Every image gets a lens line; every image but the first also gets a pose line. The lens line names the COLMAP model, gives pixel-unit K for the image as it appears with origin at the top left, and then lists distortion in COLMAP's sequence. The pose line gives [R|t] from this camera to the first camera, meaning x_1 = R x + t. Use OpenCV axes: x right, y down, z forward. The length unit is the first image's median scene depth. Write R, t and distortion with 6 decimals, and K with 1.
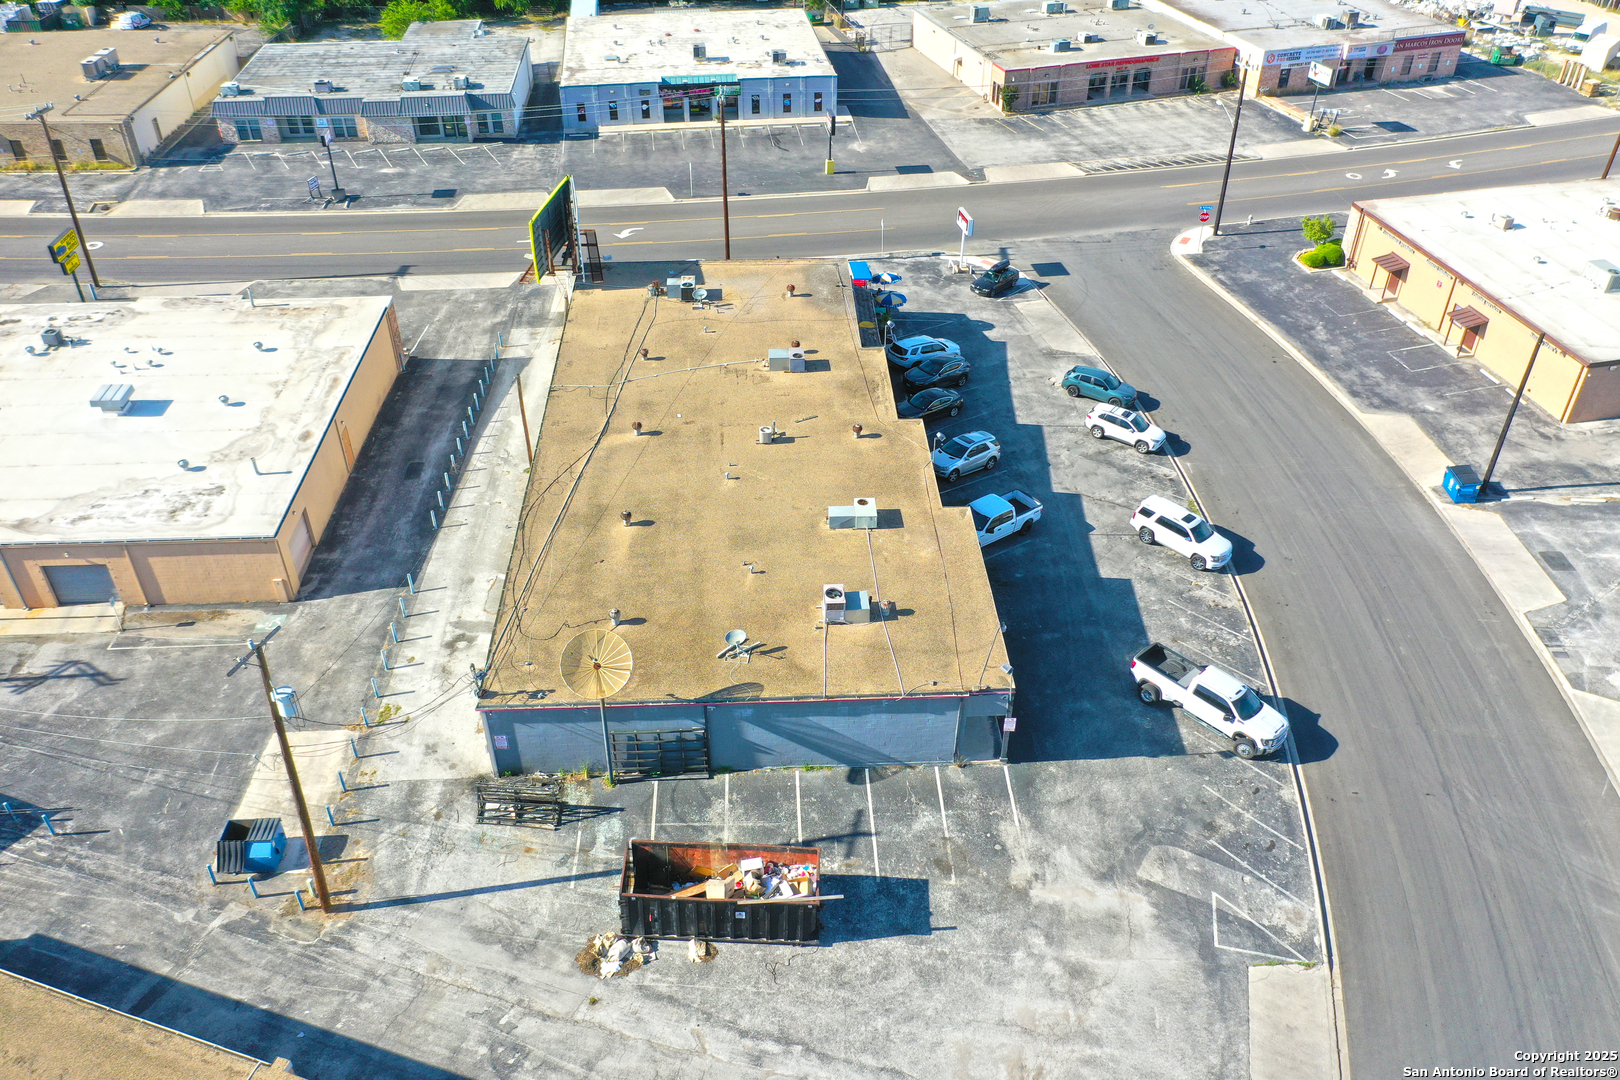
lens RADIAL K [[1258.9, 0, 800.3], [0, 1258.9, 541.3], [0, 0, 1]] dist [-0.009216, -0.003982]
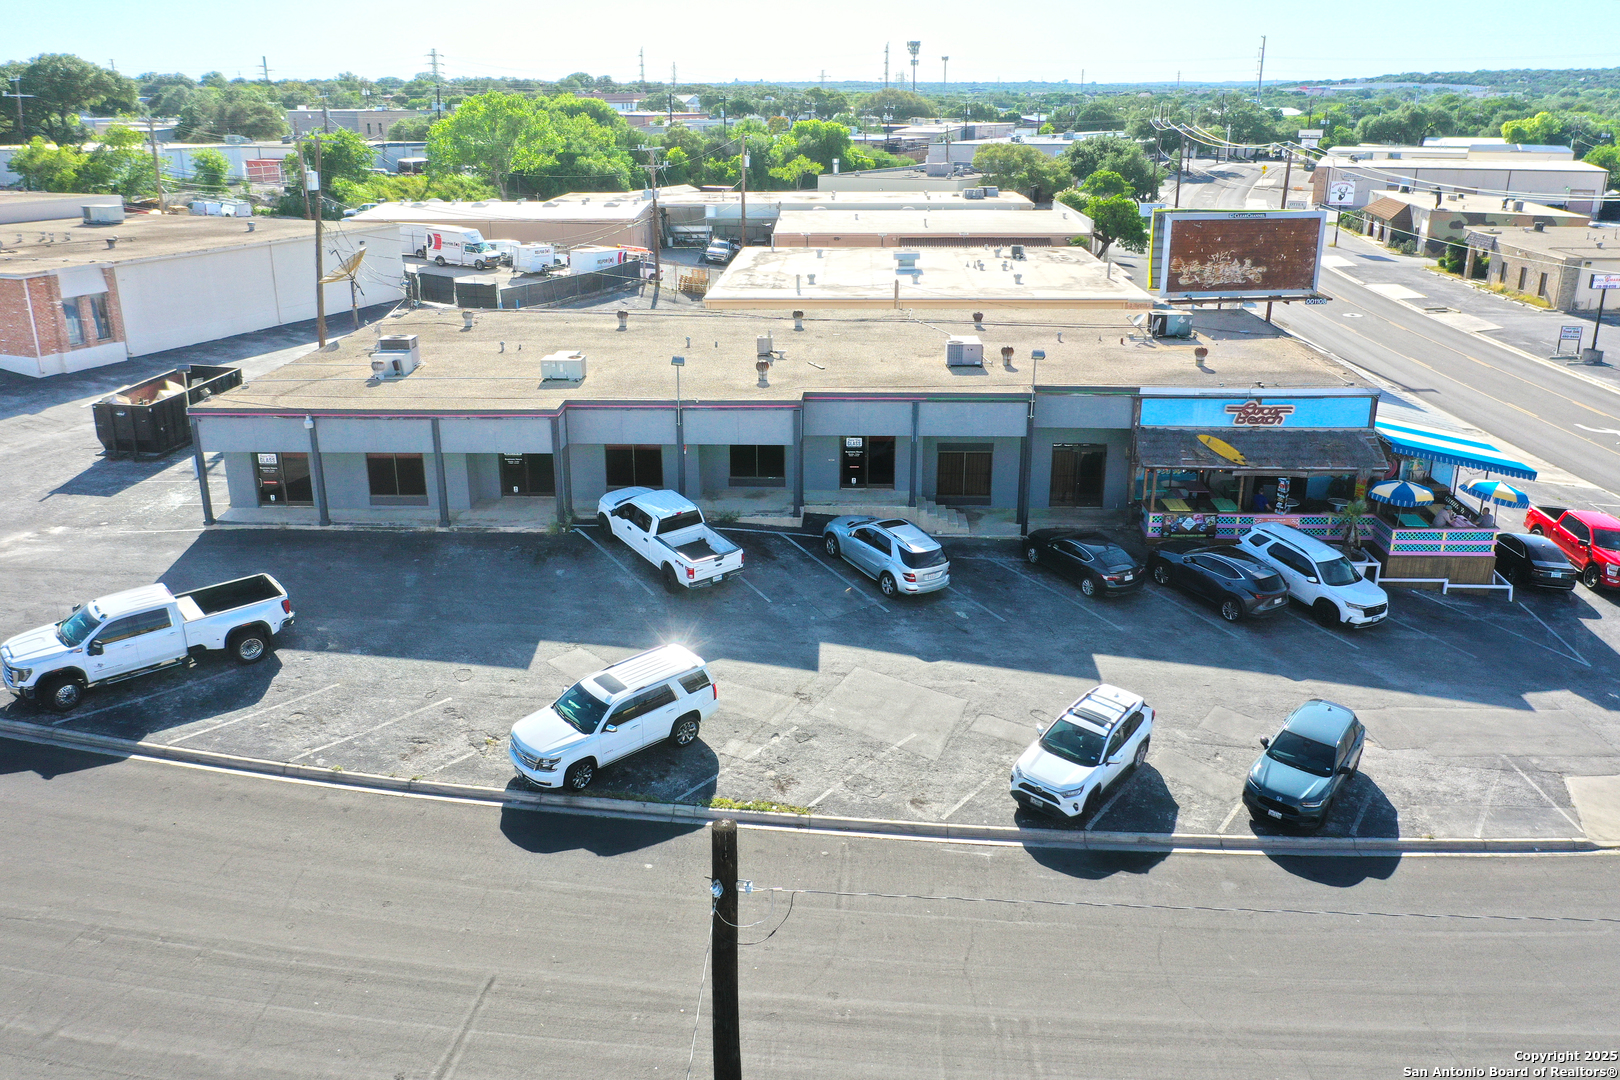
lens RADIAL K [[1273.2, 0, 811.3], [0, 1273.2, 514.0], [0, 0, 1]] dist [-0.003055, -0.003140]
pose [[-0.077237, 0.316532, -0.945432, 0.767052], [-0.594841, 0.746373, 0.298482, -0.265296], [0.800124, 0.585436, 0.130638, 1.000799]]
